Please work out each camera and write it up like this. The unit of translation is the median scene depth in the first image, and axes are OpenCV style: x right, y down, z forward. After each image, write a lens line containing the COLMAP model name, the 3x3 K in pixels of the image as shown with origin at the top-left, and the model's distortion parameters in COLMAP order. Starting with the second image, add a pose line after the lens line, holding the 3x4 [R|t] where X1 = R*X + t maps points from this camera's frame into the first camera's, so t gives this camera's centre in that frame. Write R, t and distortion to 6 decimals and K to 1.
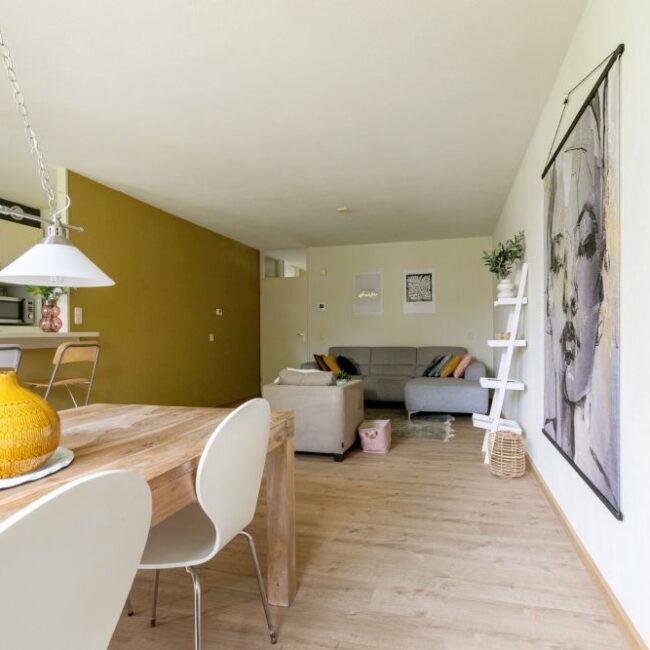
lens RADIAL K [[449.1, 0, 323.6], [0, 449.1, 330.5], [0, 0, 1]] dist [-0.002601, 0.000730]
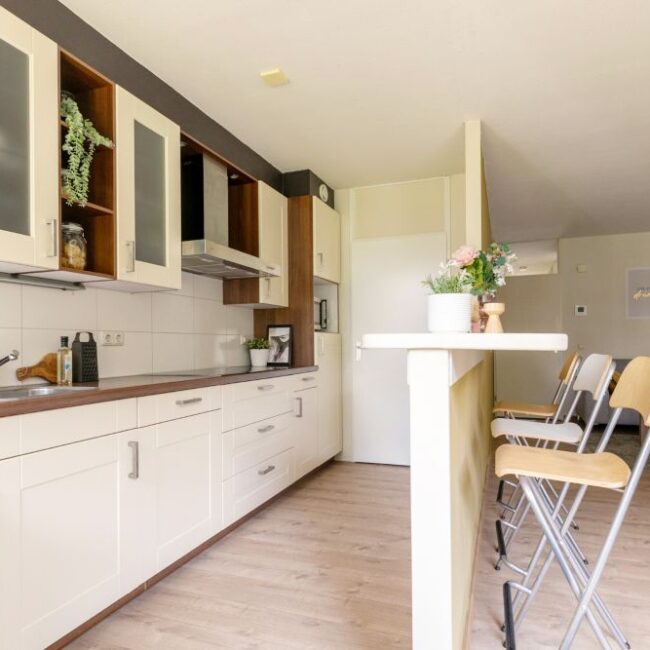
lens RADIAL K [[462.5, 0, 323.2], [0, 462.5, 330.7], [0, 0, 1]] dist [0.001512, -0.000568]
pose [[0.996673, -0.003459, -0.081429, -0.445533], [0.001611, 0.999740, -0.022746, 0.003744], [0.081487, 0.022539, 0.996420, 0.130334]]
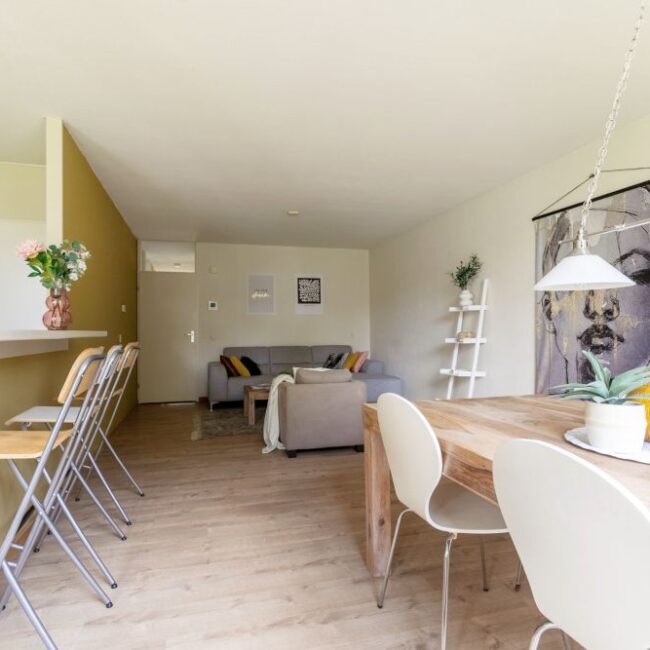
lens RADIAL K [[449.1, 0, 323.8], [0, 449.1, 323.6], [0, 0, 1]] dist [-0.002601, 0.000730]
pose [[0.854979, 0.011027, 0.518546, -0.327469], [-0.002535, 0.999851, -0.017083, 0.001508], [-0.518657, 0.013291, 0.854879, 0.066014]]
